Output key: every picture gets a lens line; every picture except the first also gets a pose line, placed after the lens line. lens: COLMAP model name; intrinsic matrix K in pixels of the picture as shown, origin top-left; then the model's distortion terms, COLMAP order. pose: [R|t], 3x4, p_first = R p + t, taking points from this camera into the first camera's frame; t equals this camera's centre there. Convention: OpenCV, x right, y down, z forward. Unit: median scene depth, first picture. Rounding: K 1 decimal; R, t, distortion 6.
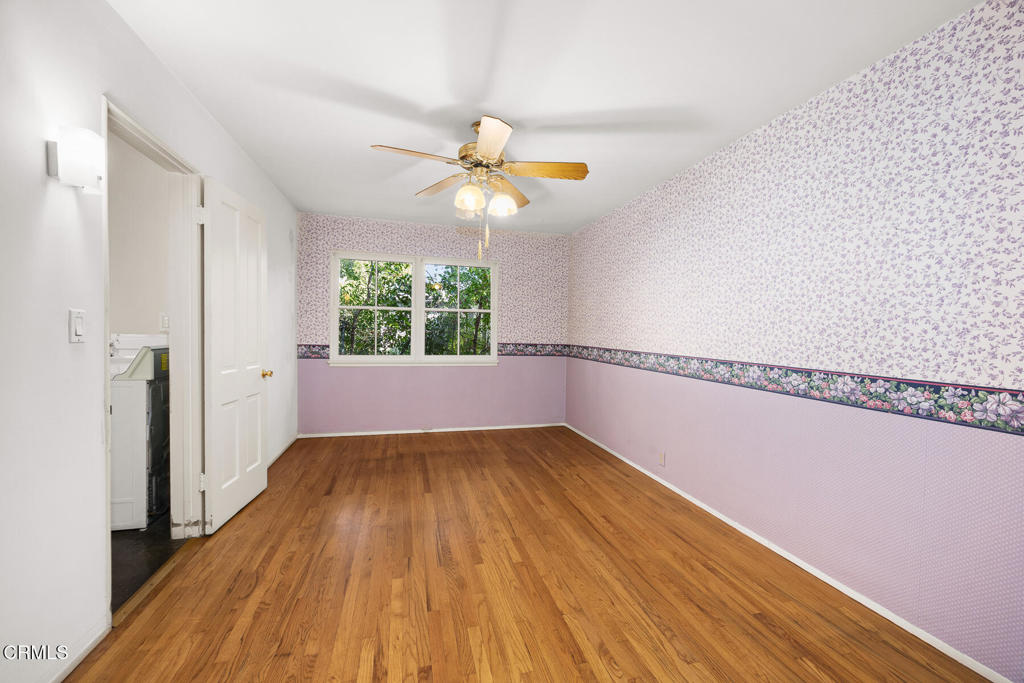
lens RADIAL K [[399.8, 0, 508.5], [0, 399.8, 334.8], [0, 0, 1]] dist [0.002278, 0.000152]
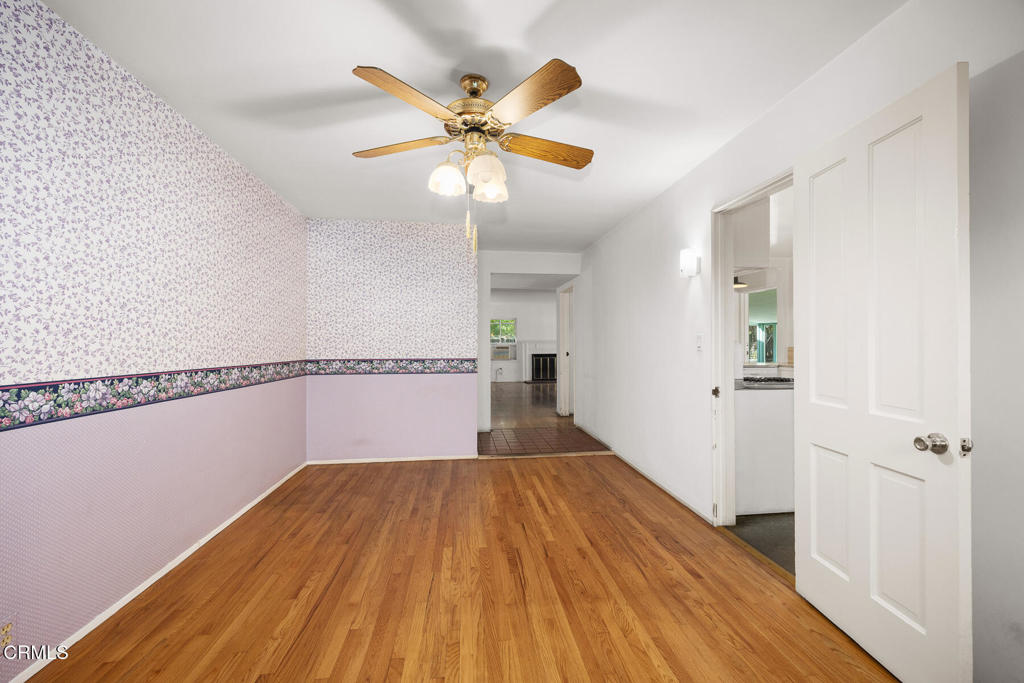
lens RADIAL K [[399.8, 0, 512.8], [0, 399.8, 342.8], [0, 0, 1]] dist [0.002278, 0.000152]
pose [[-0.990587, -0.012048, 0.136355, -0.264823], [-0.011169, 0.999912, 0.007209, -0.007179], [-0.136429, 0.005618, -0.990634, 1.838514]]
